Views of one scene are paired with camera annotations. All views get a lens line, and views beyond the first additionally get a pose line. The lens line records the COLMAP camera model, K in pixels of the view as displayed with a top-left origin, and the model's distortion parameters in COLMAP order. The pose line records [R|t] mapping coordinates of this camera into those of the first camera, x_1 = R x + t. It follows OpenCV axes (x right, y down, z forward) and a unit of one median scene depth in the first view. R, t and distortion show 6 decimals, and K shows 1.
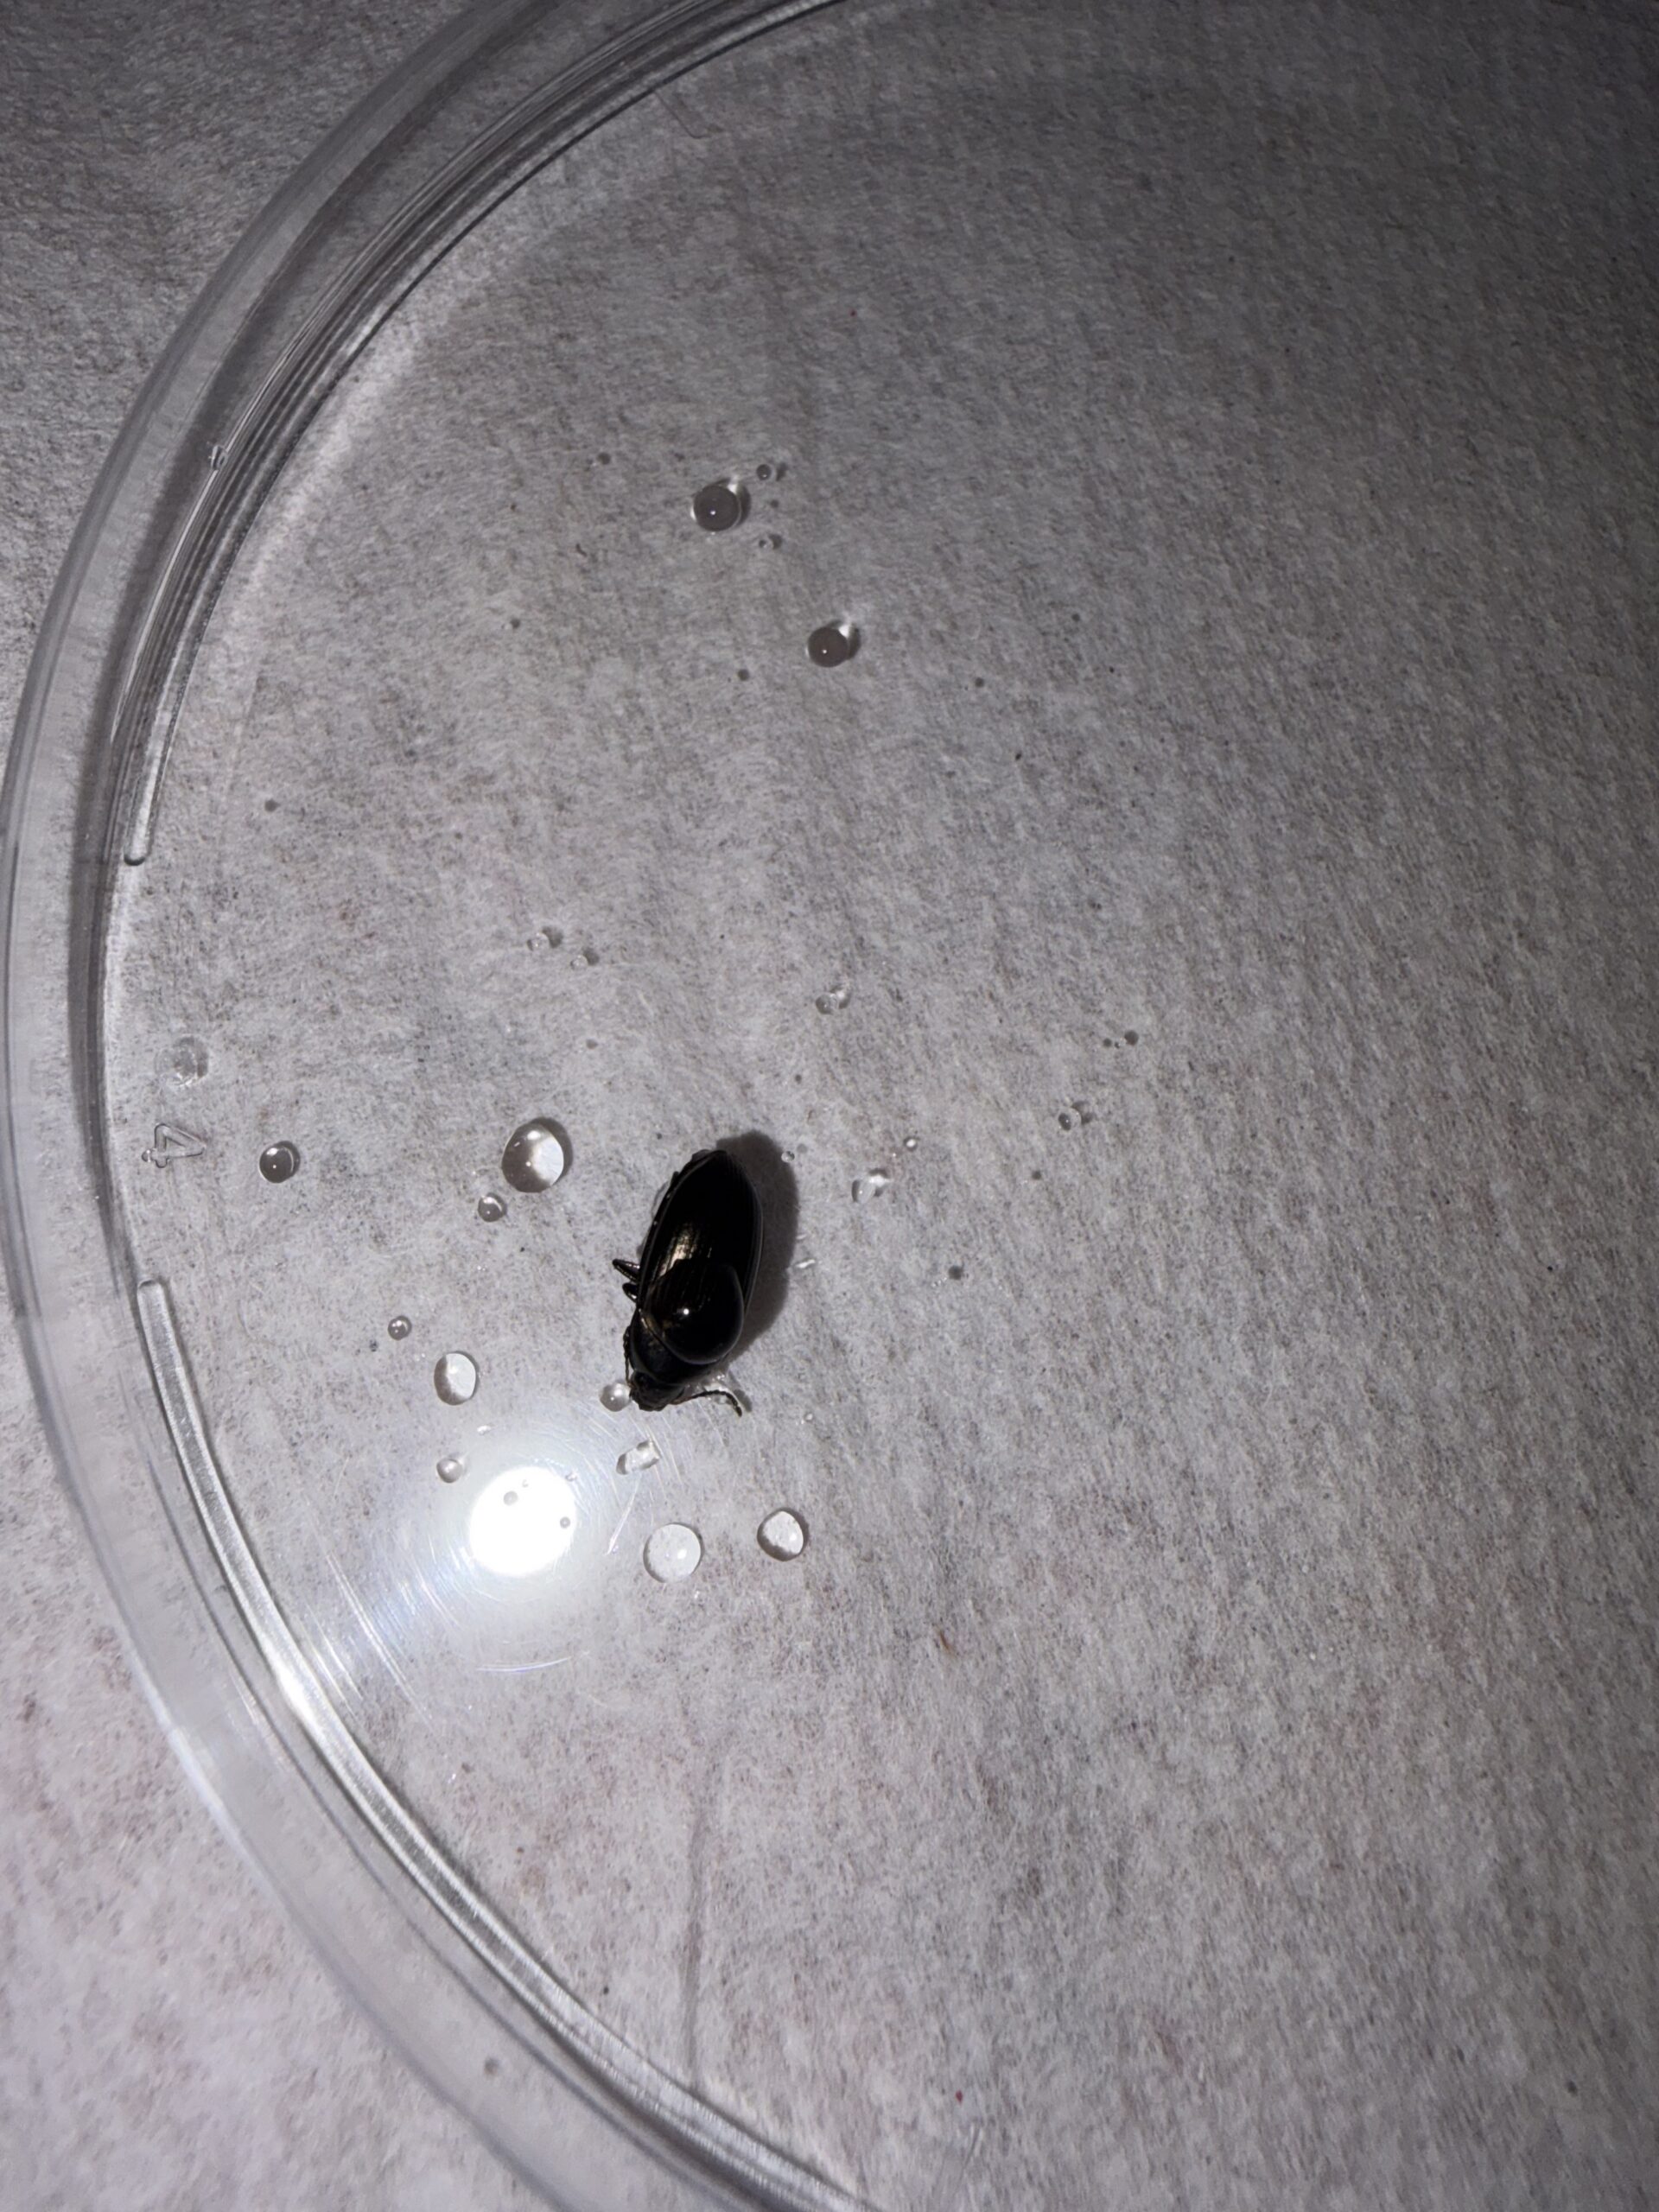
lens RADIAL K [[1693.4, 0, 829.5], [0, 1693.4, 1106.0], [0, 0, 1]] dist [-0.002988, 0.004962]
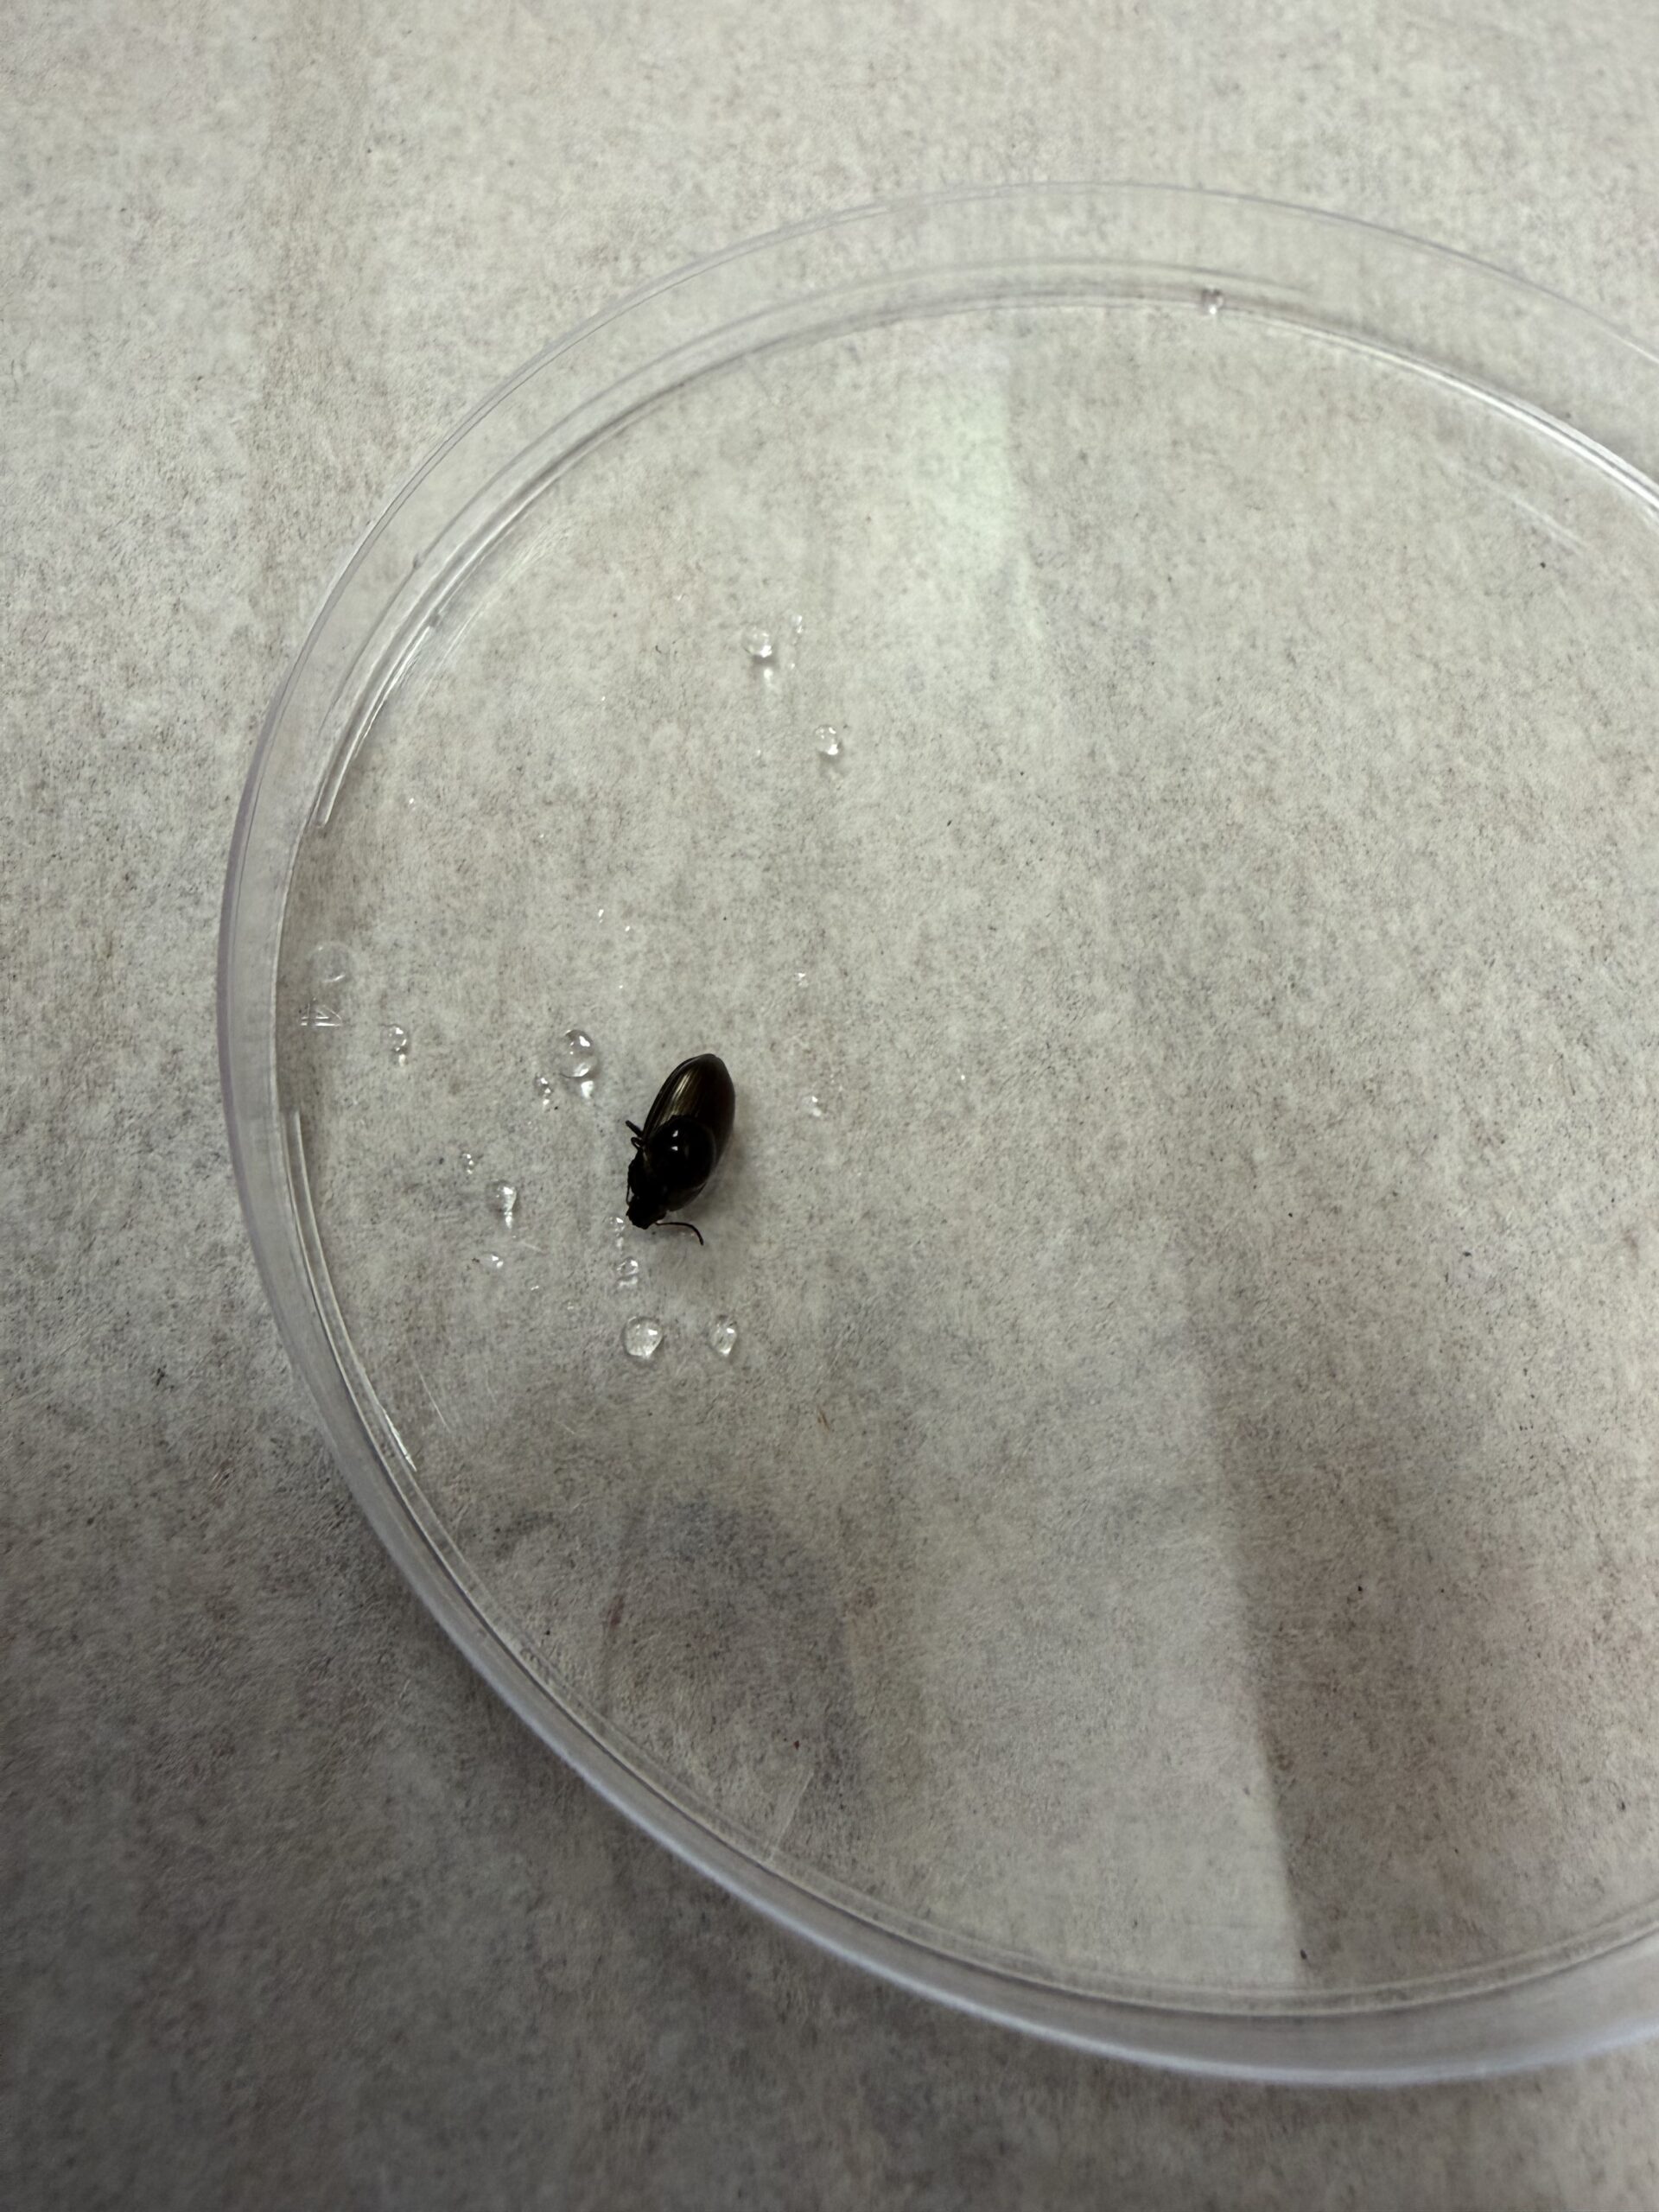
lens RADIAL K [[1693.4, 0, 829.5], [0, 1693.4, 1106.0], [0, 0, 1]] dist [-0.002988, 0.004962]
pose [[0.993276, 0.115430, 0.008829, 0.028942], [-0.112966, 0.983093, -0.144104, 0.252539], [-0.025313, 0.142138, 0.989523, -0.375545]]
